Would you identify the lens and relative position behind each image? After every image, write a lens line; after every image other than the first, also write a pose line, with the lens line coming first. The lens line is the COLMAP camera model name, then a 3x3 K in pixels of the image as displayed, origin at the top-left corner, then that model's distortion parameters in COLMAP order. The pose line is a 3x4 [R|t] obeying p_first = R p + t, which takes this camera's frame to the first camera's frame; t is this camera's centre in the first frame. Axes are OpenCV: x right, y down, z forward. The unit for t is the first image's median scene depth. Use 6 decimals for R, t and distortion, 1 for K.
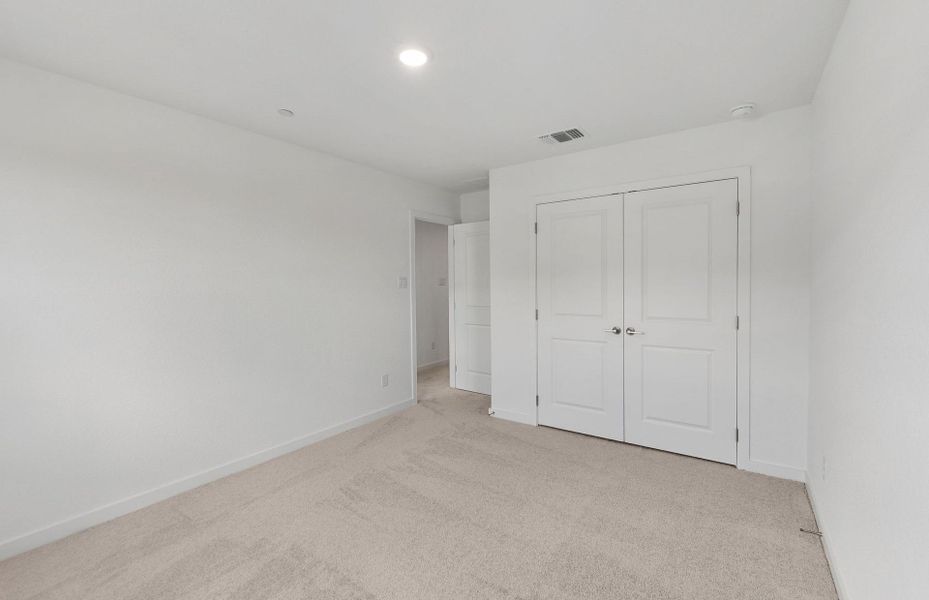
lens RADIAL K [[399.4, 0, 467.6], [0, 399.4, 293.3], [0, 0, 1]] dist [0.000456, -0.000022]
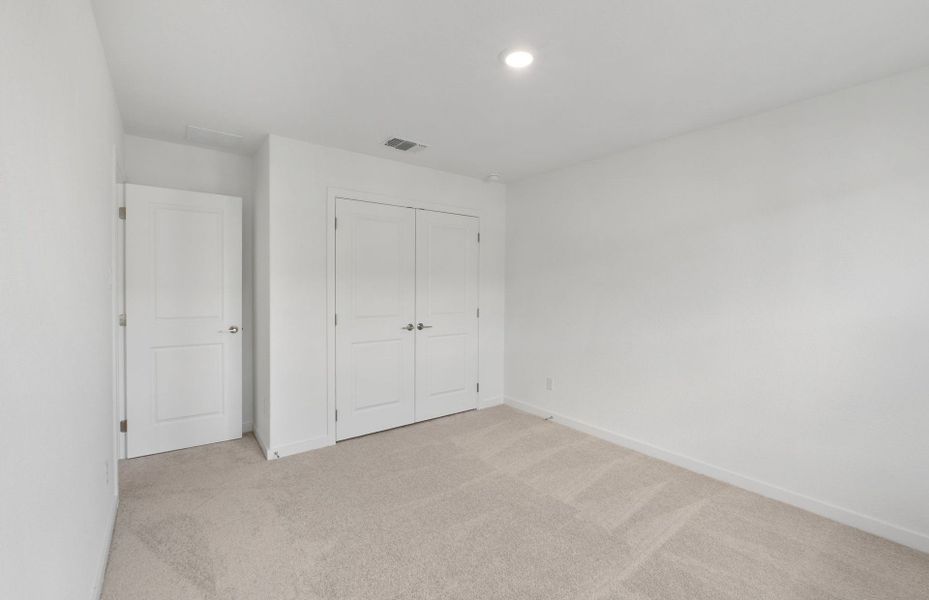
lens RADIAL K [[399.4, 0, 467.6], [0, 399.4, 293.3], [0, 0, 1]] dist [0.000456, -0.000022]
pose [[0.302990, -0.010500, 0.952936, -0.669956], [0.010601, 0.999915, 0.007647, -0.011631], [-0.952935, 0.007785, 0.303075, 0.501780]]
